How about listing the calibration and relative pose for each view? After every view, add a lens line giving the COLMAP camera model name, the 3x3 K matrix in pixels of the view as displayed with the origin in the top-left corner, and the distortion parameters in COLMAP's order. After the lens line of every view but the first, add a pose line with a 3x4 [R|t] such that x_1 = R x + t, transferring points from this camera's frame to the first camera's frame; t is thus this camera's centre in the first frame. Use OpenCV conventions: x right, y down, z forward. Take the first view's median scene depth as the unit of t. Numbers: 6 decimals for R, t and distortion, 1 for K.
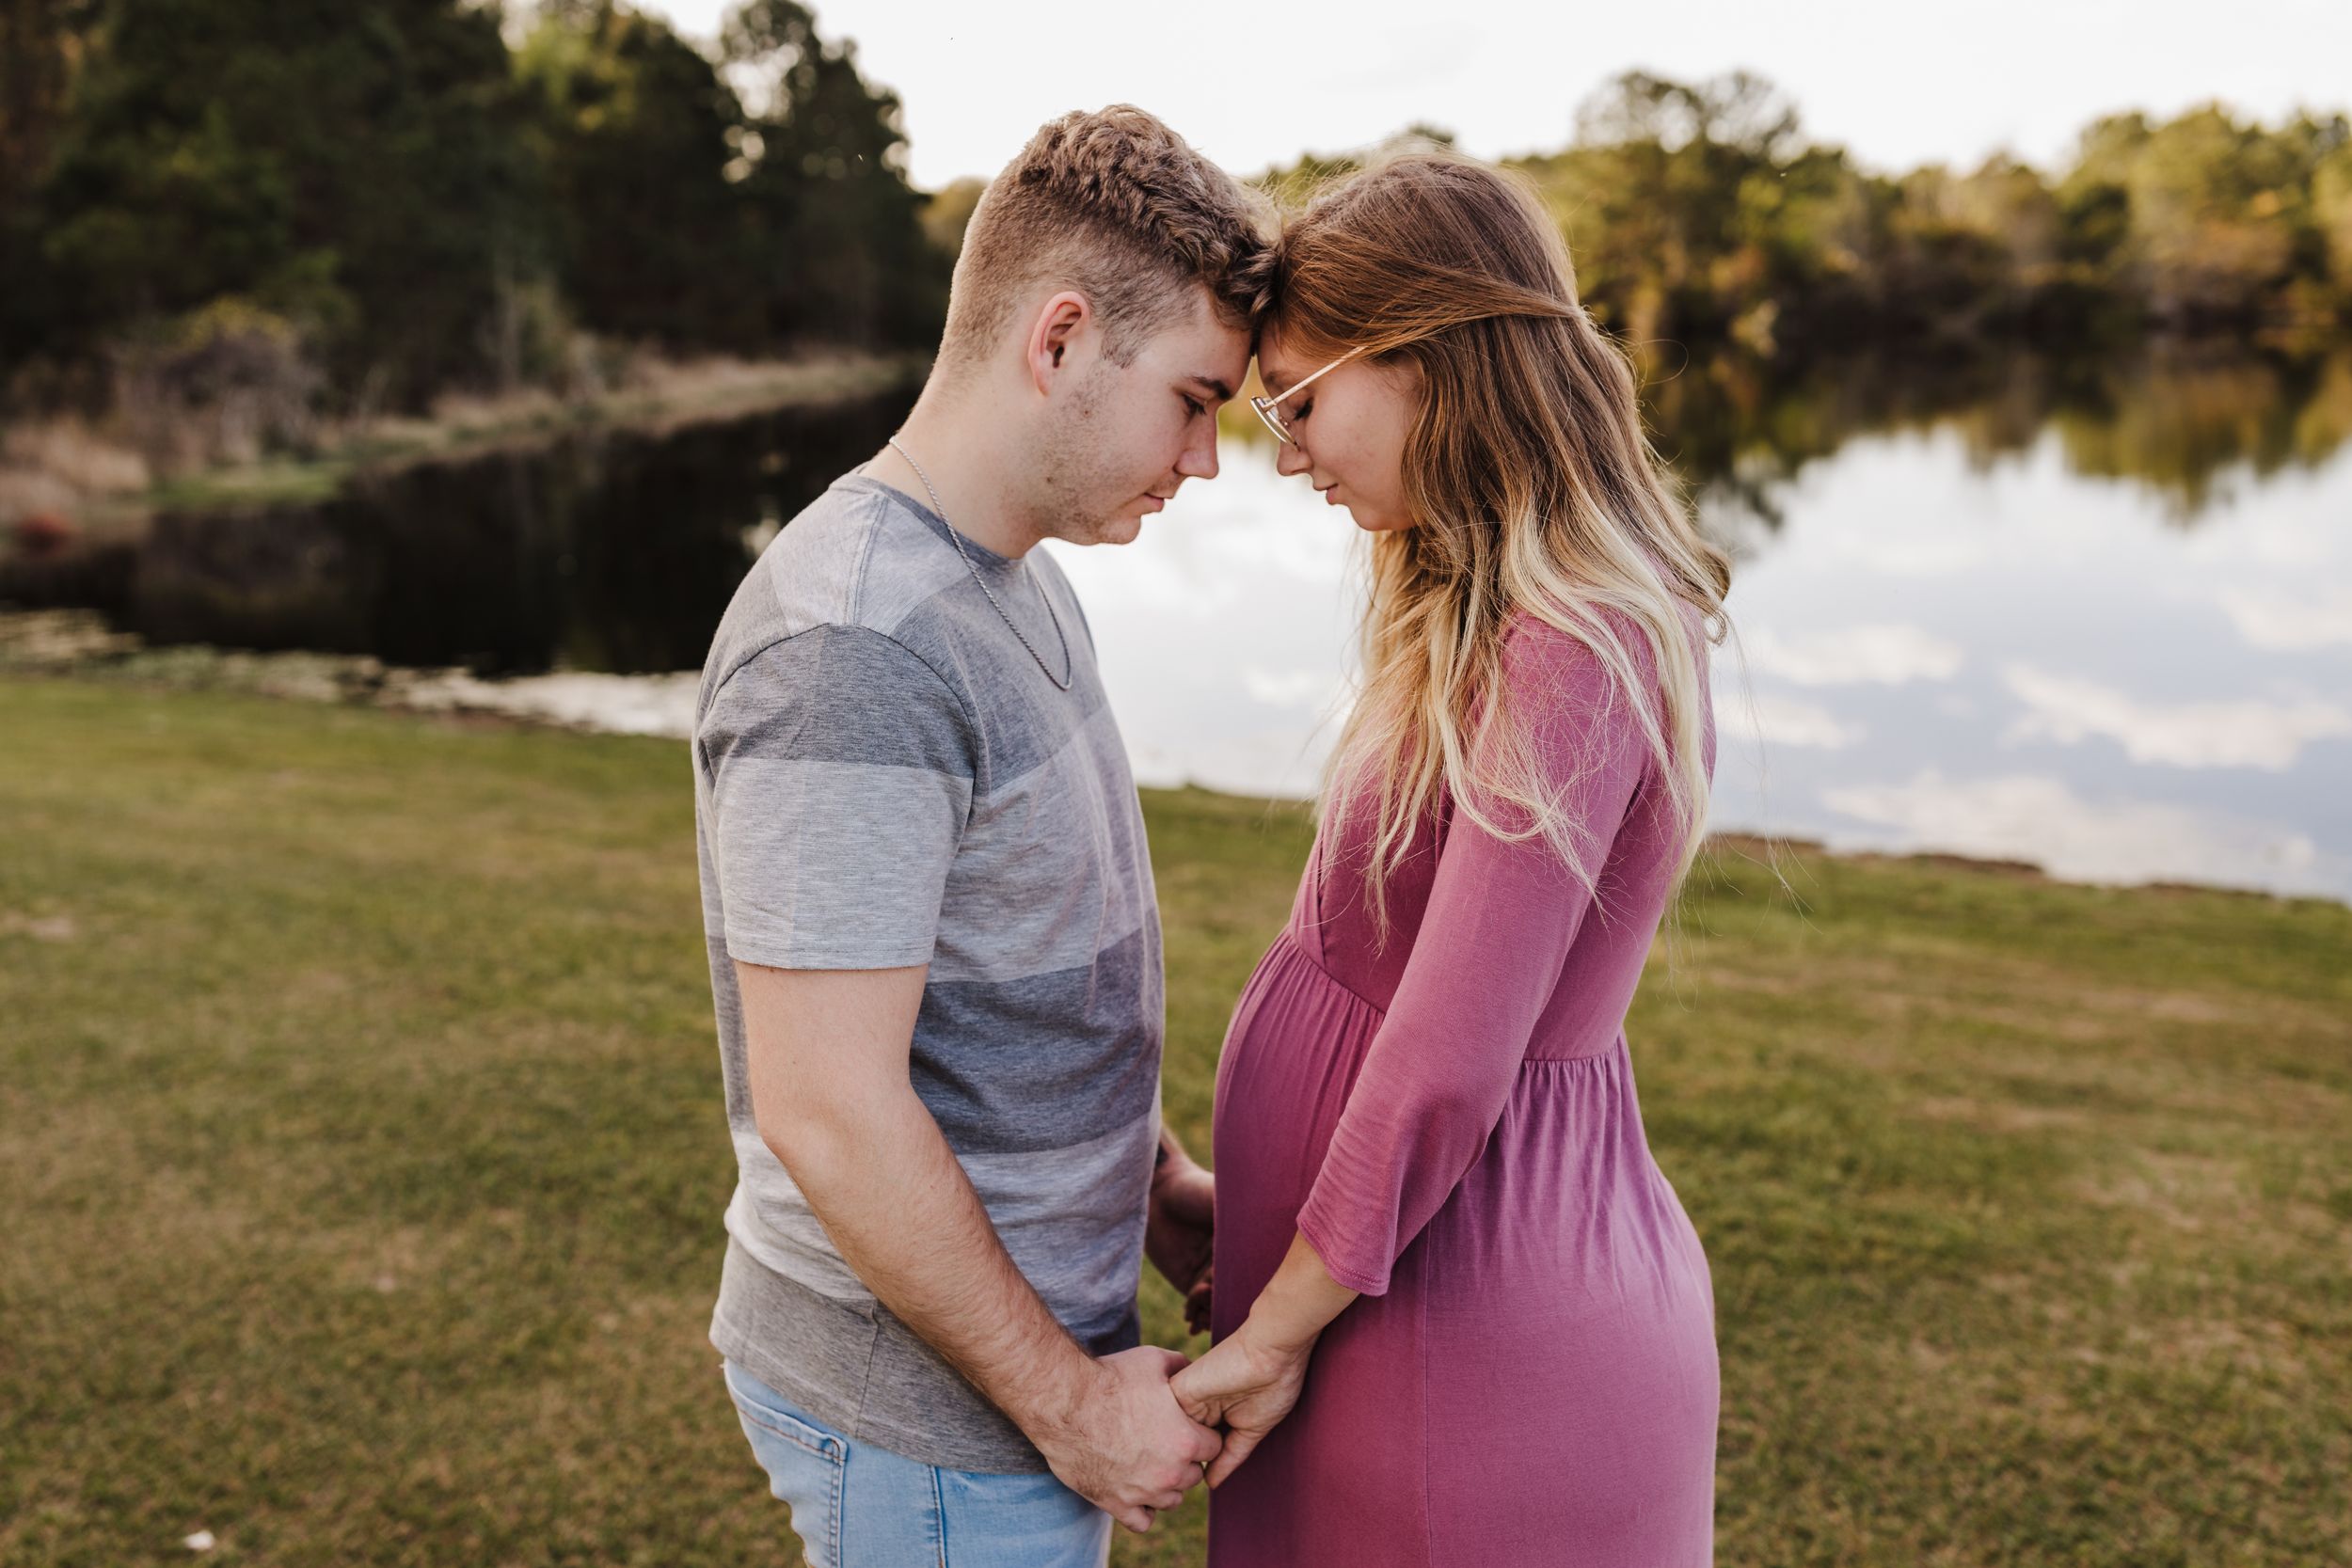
lens RADIAL K [[2244.0, 0, 1176.0], [0, 2244.0, 784.0], [0, 0, 1]] dist [-0.002652, -0.021025]
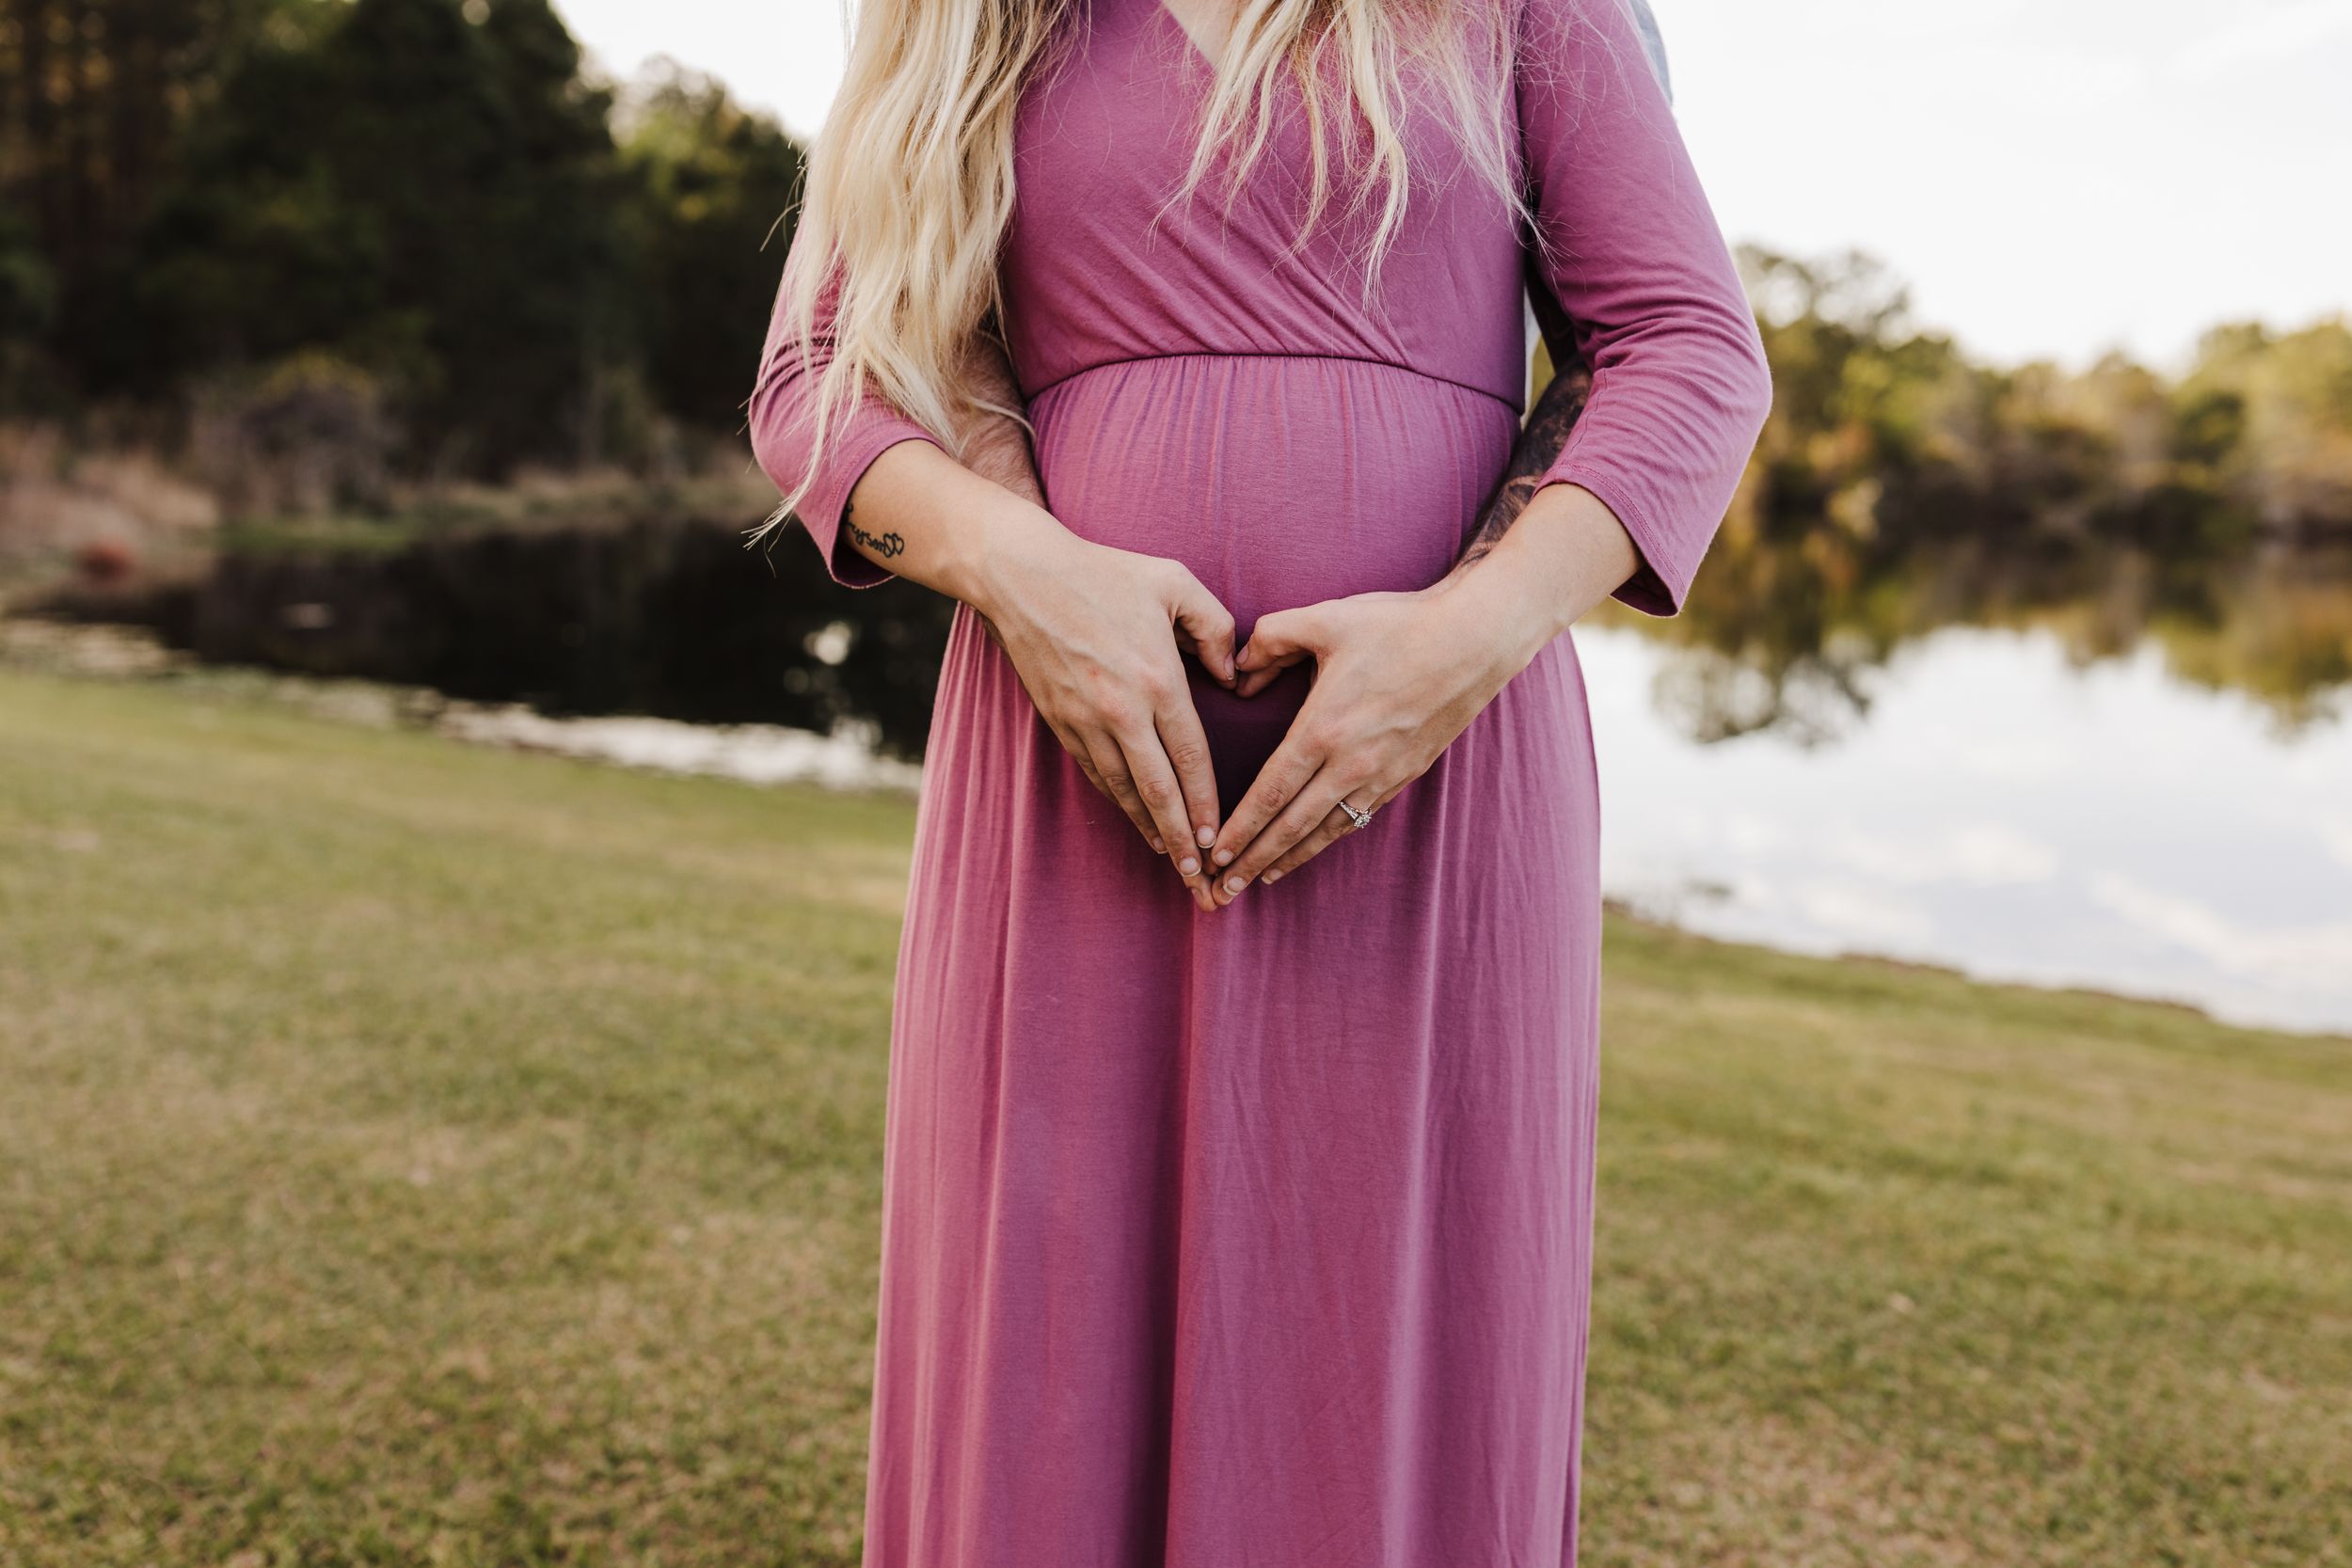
lens RADIAL K [[2300.8, 0, 1176.0], [0, 2300.8, 784.0], [0, 0, 1]] dist [0.001537, -0.024504]
pose [[0.996959, 0.073392, -0.026208, -0.041416], [-0.074932, 0.995157, -0.063620, 0.082314], [0.021412, 0.065391, 0.997630, 0.094648]]
